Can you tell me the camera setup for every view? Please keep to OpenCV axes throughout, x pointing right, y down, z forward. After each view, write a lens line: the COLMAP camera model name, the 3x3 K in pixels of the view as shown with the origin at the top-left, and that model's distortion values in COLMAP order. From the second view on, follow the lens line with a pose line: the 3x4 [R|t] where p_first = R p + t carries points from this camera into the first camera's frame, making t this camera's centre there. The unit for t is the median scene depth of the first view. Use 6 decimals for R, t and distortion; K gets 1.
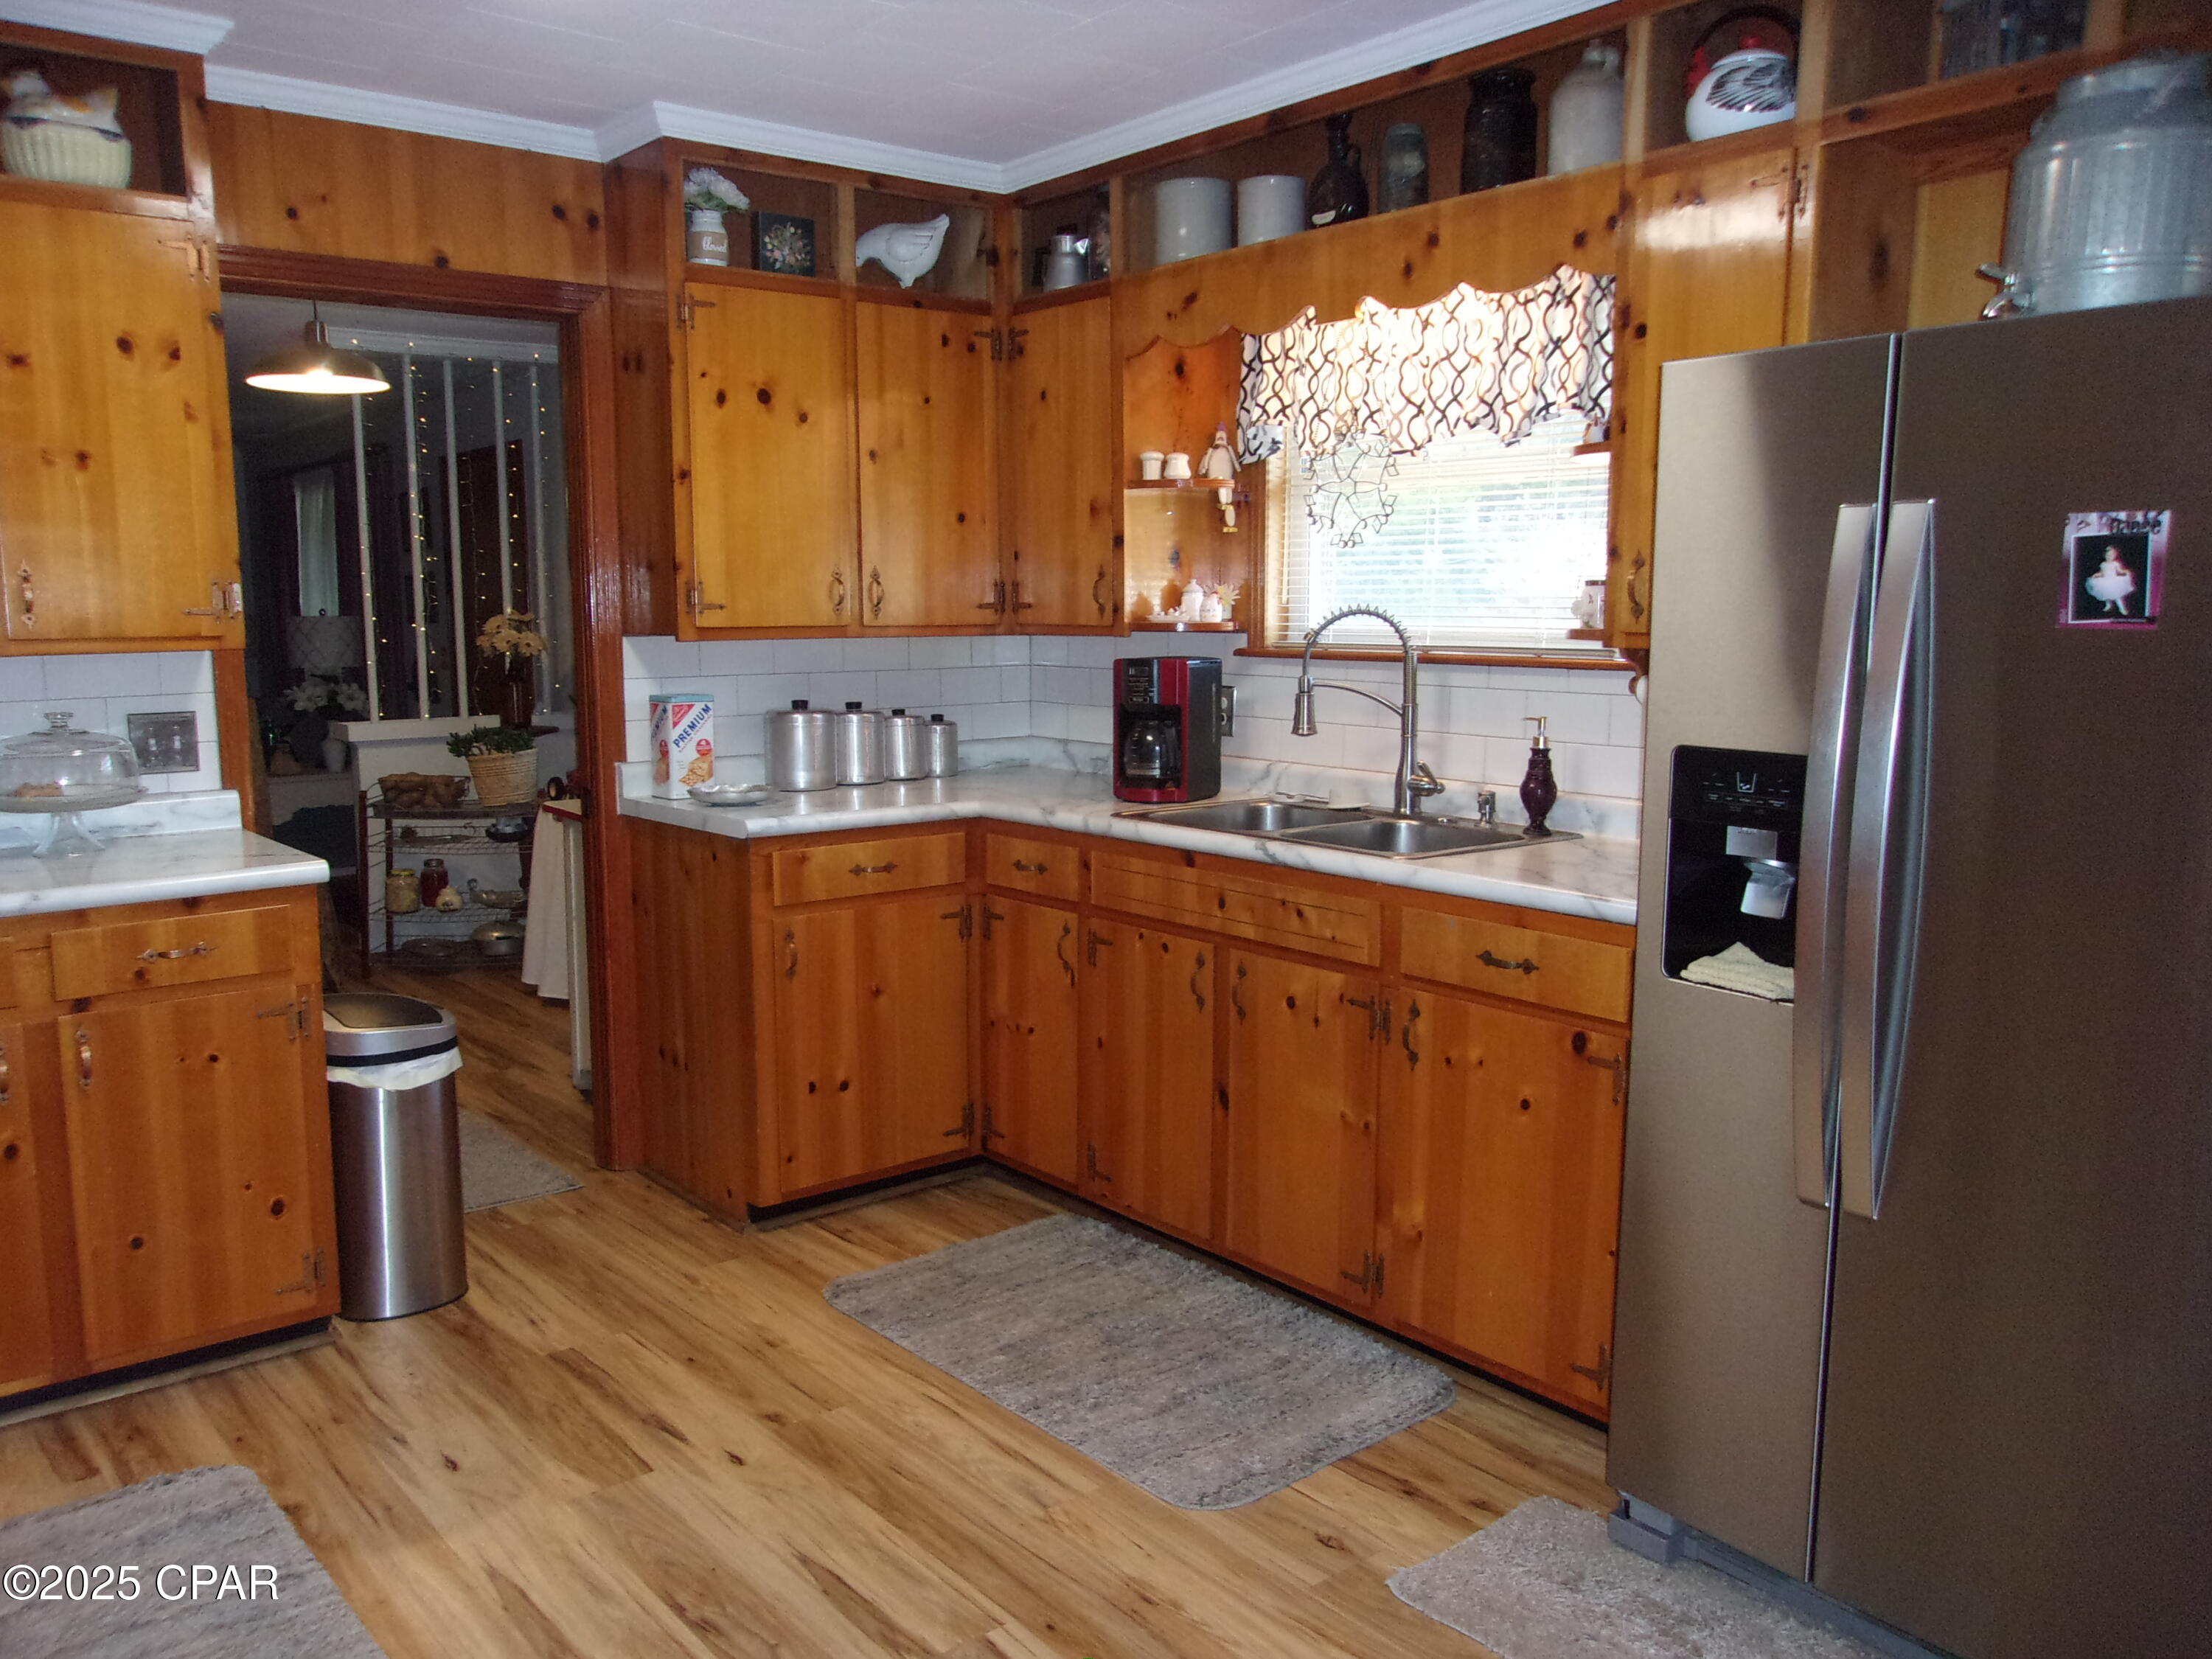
lens RADIAL K [[1739.4, 0, 1100.1], [0, 1739.4, 830.7], [0, 0, 1]] dist [-0.030191, 0.040212]
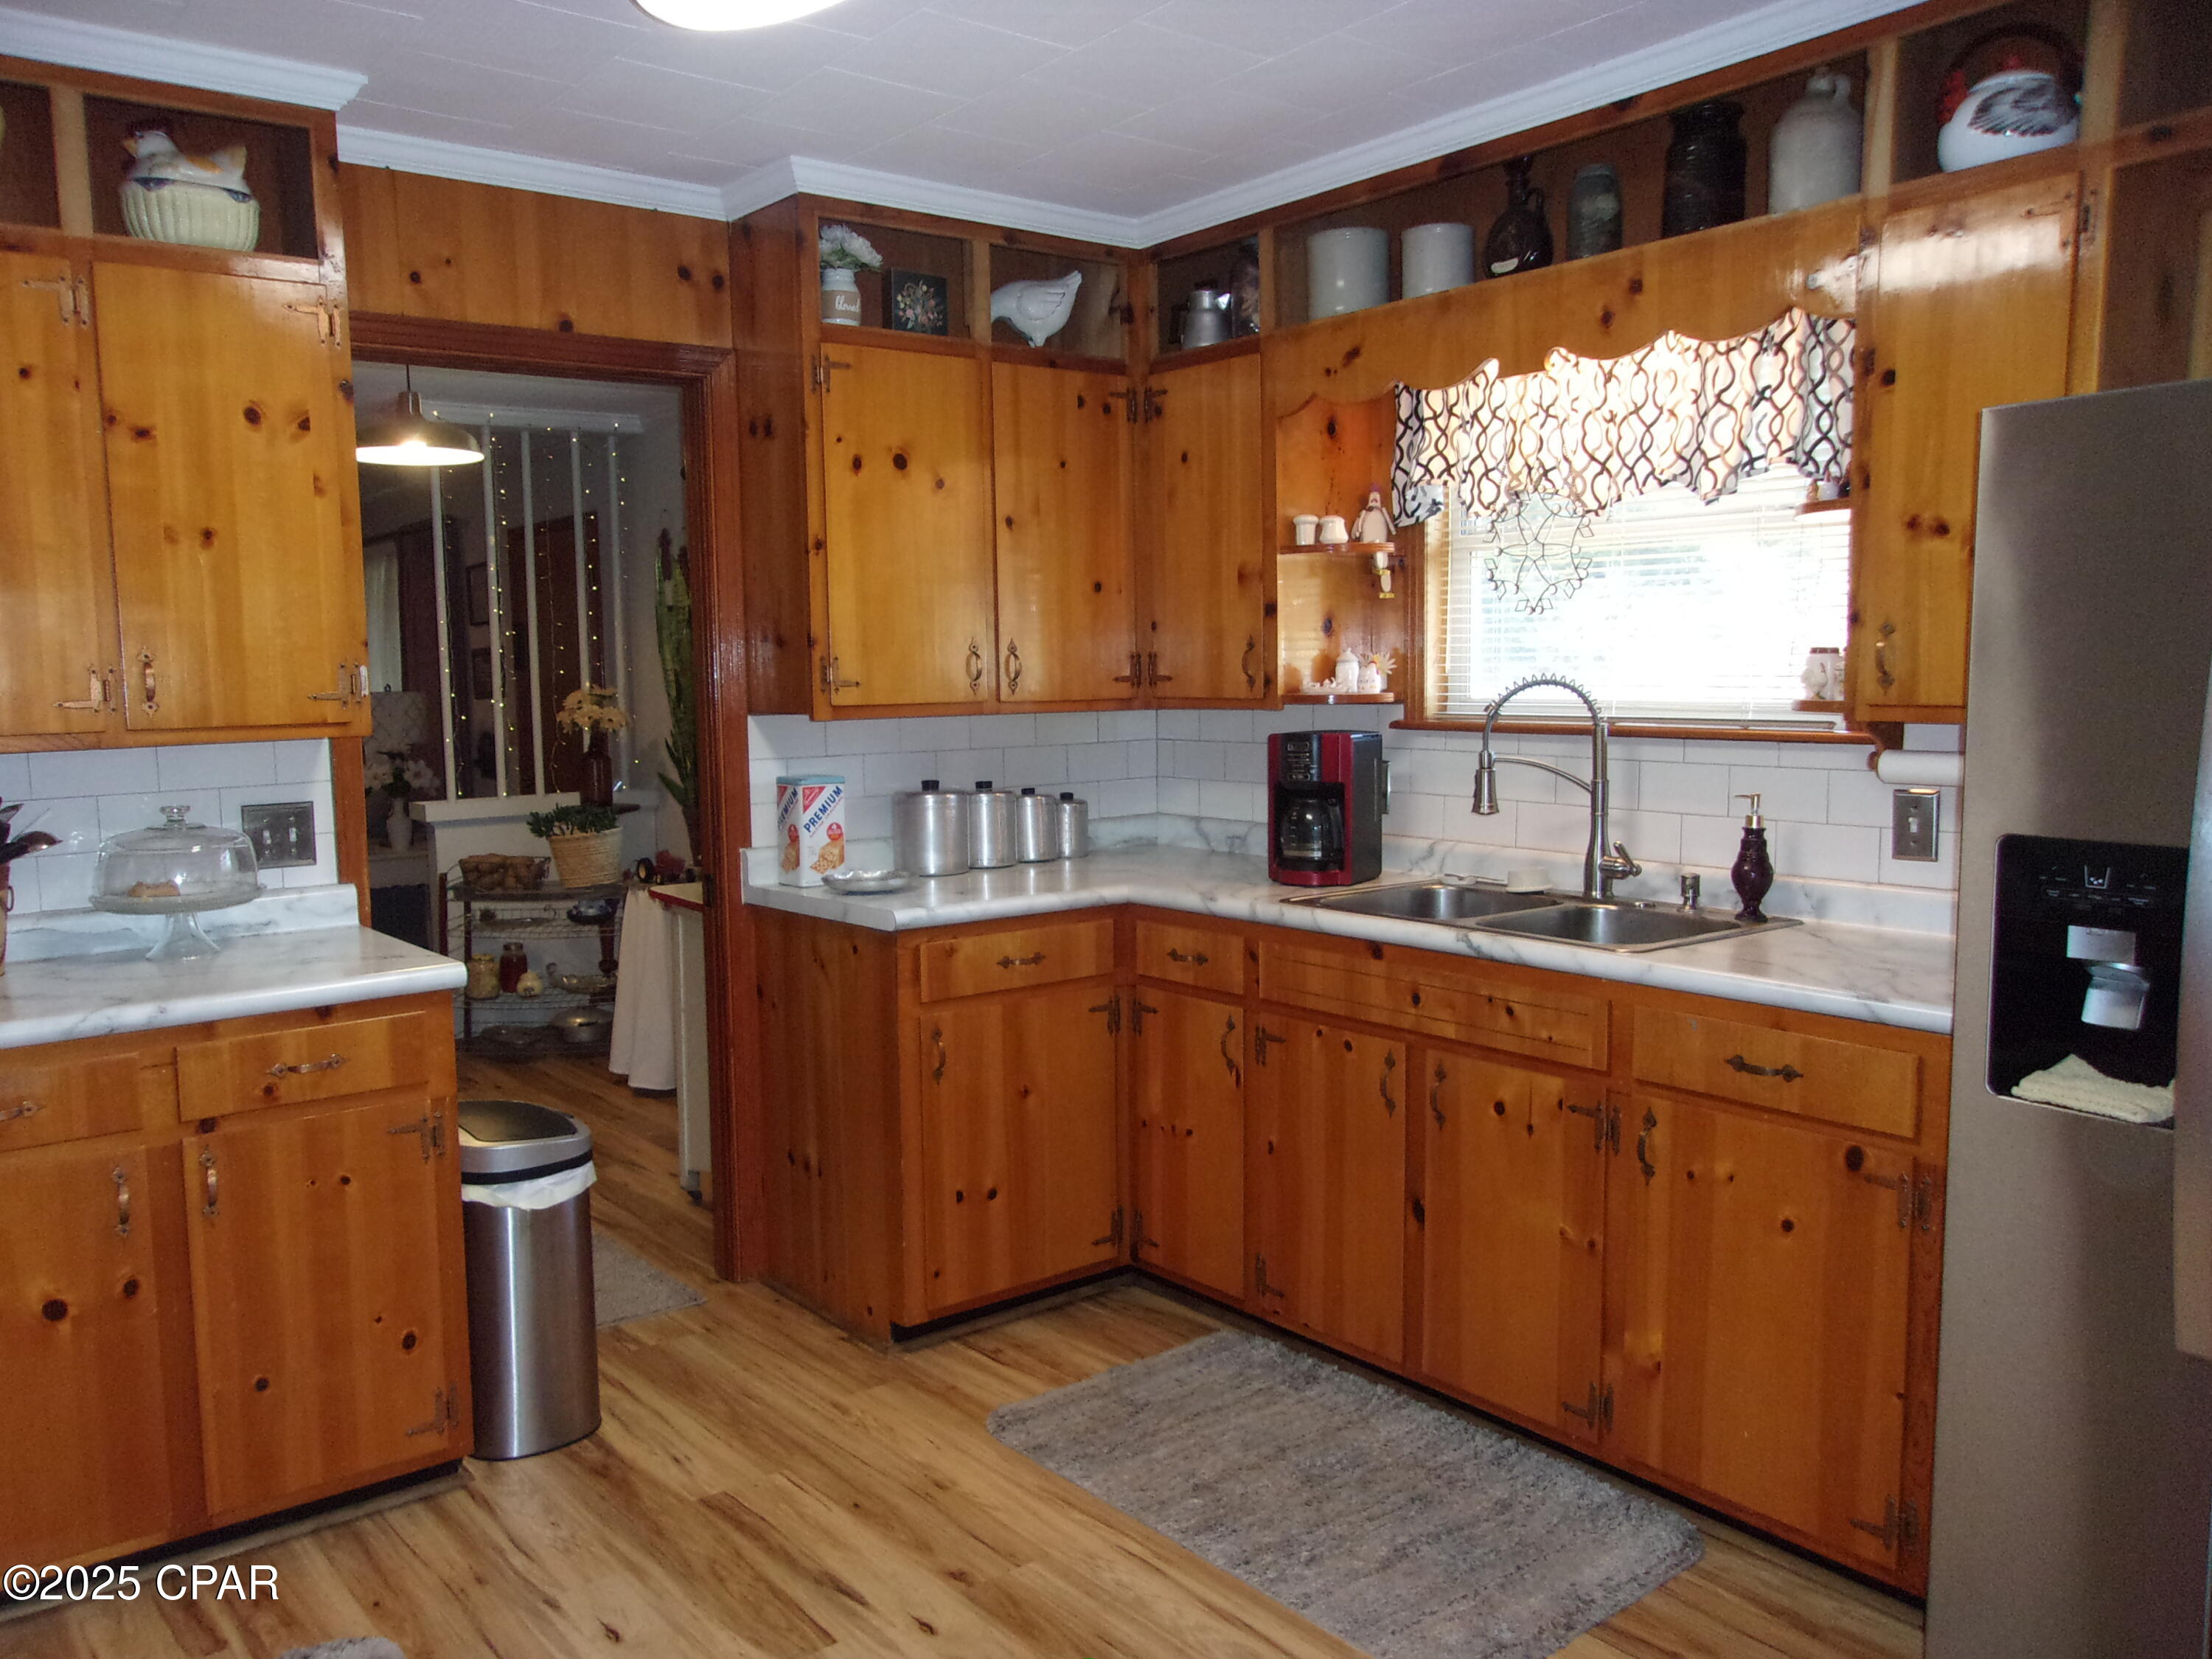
lens RADIAL K [[1739.4, 0, 1090.8], [0, 1739.4, 837.3], [0, 0, 1]] dist [-0.030191, 0.040212]
pose [[0.999776, -0.009530, -0.018911, -0.082660], [0.008917, 0.999440, -0.032255, -0.015639], [0.019208, 0.032079, 0.999301, 0.068580]]
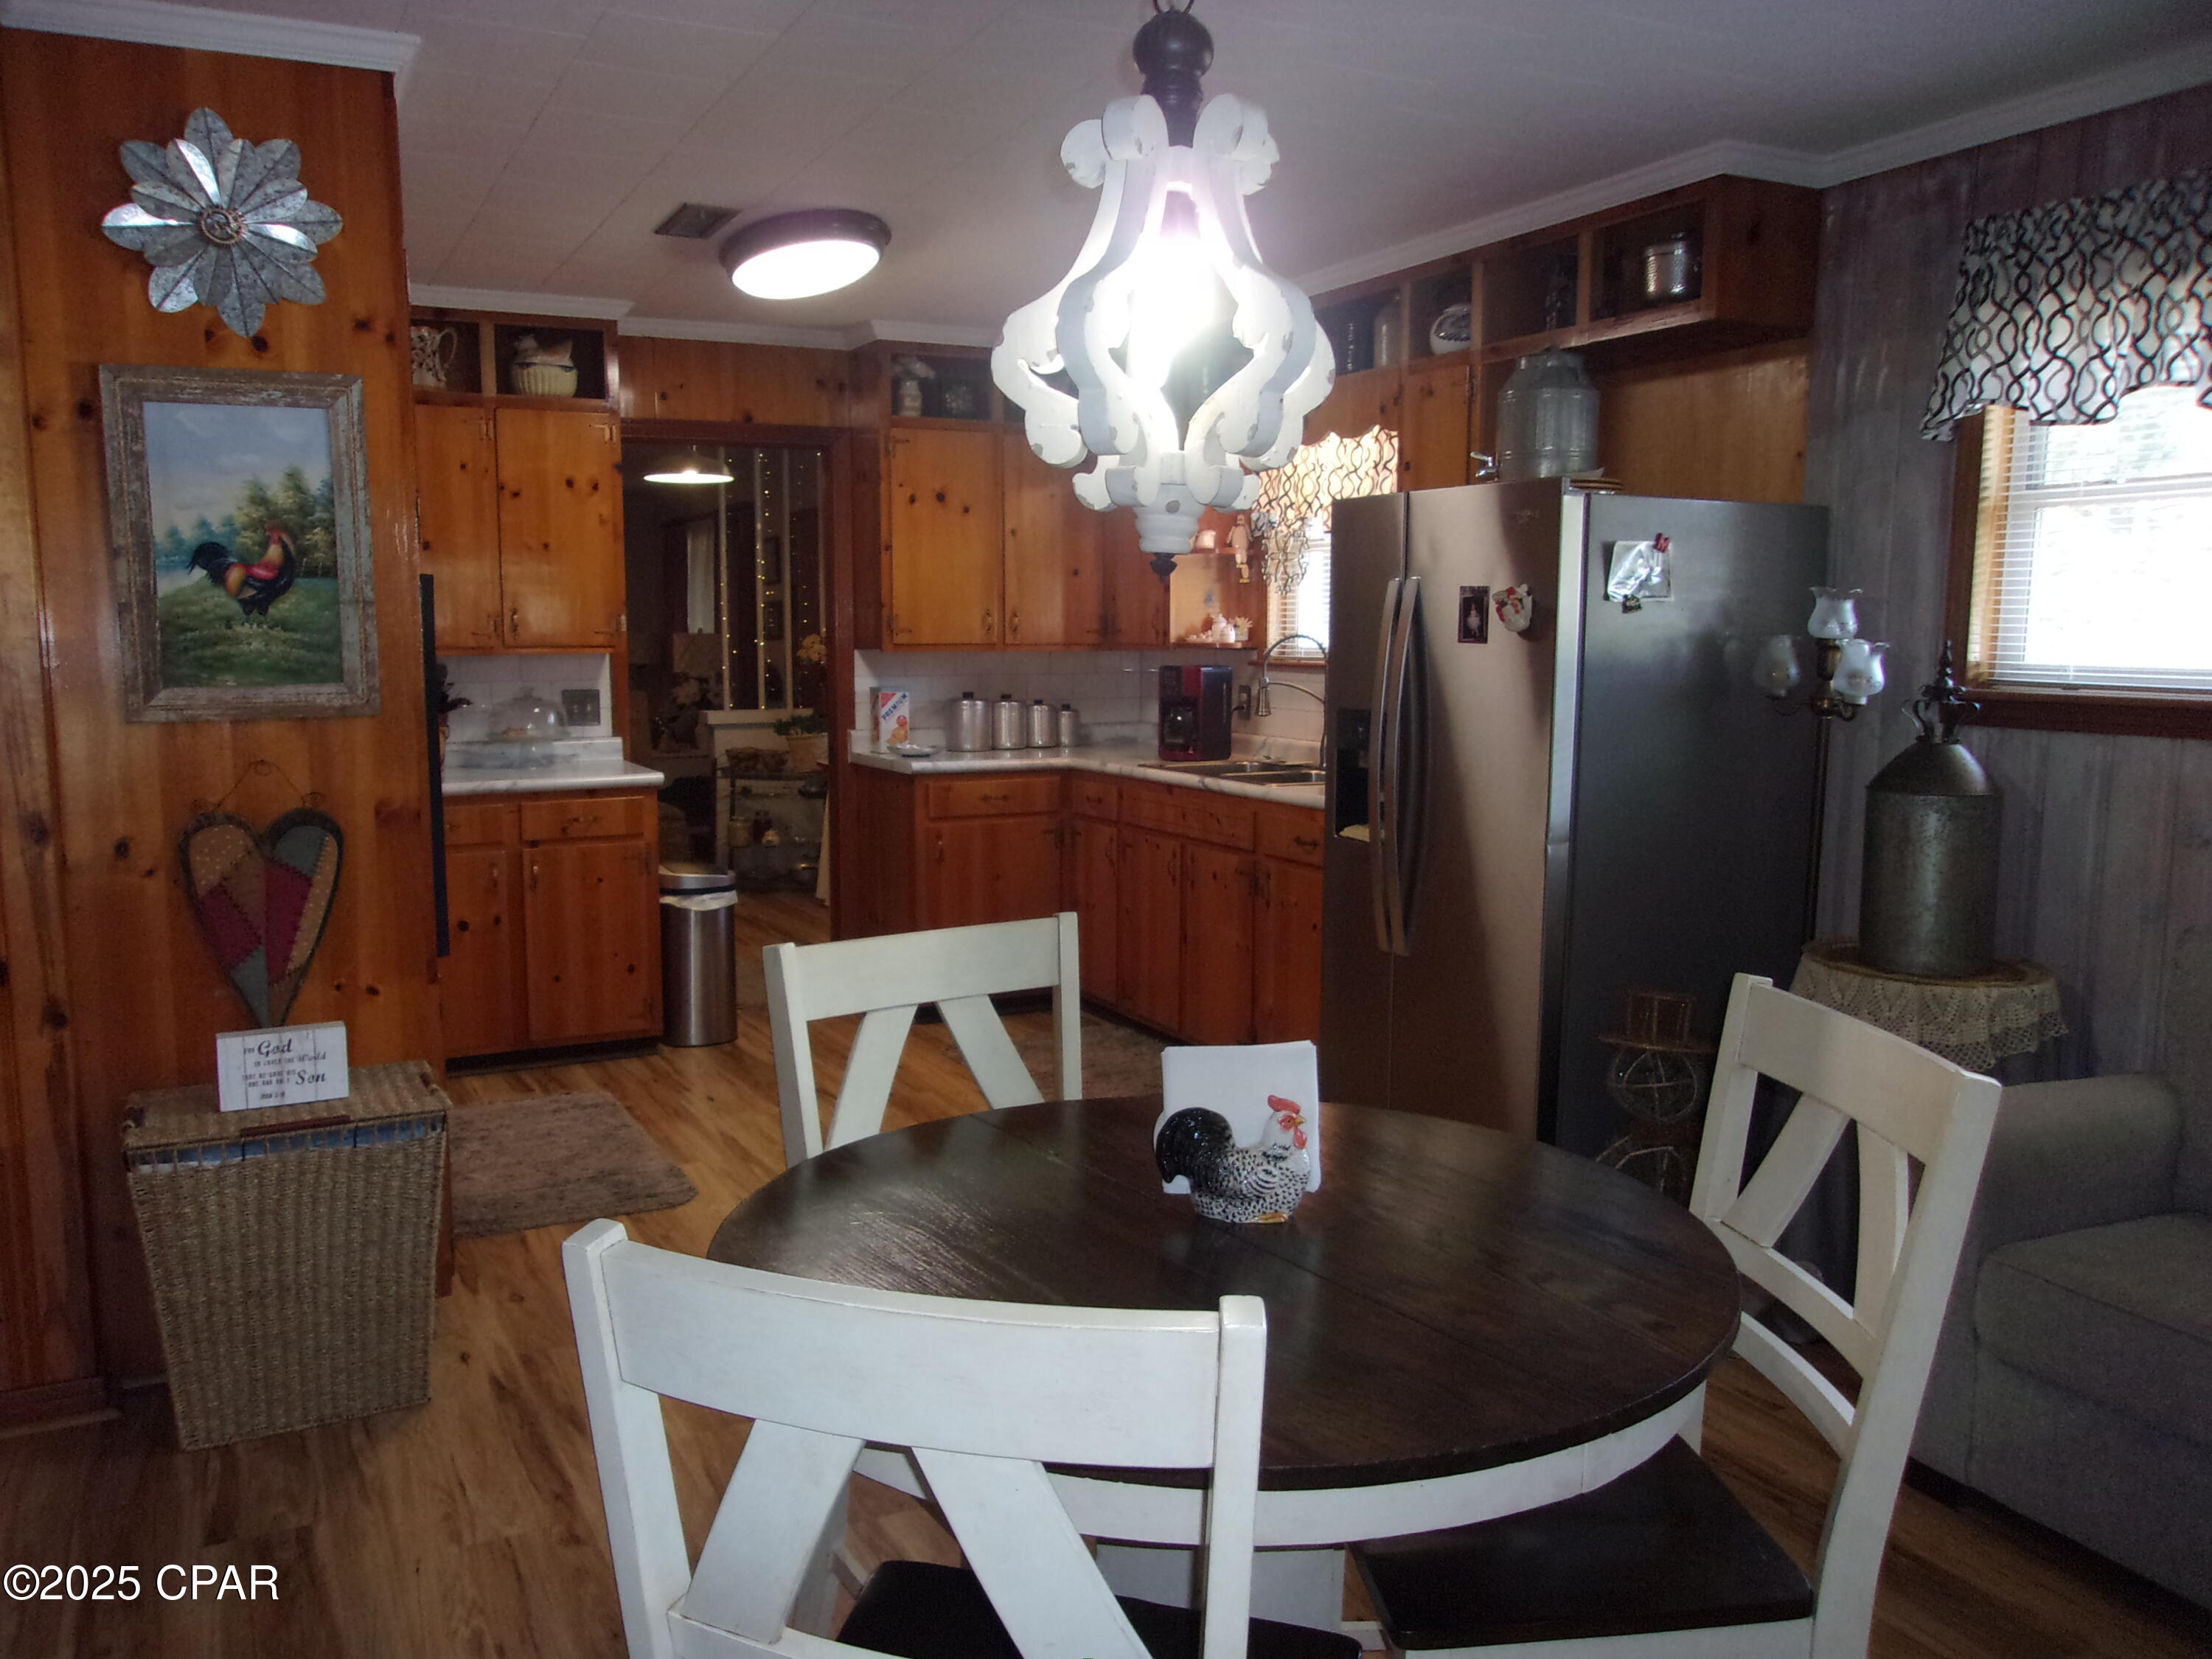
lens RADIAL K [[1739.4, 0, 1114.9], [0, 1739.4, 818.0], [0, 0, 1]] dist [-0.030191, 0.040212]
pose [[0.979416, 0.027629, -0.199953, 0.321033], [-0.031440, 0.999379, -0.015911, 0.068956], [0.199389, 0.021870, 0.979676, -0.573638]]
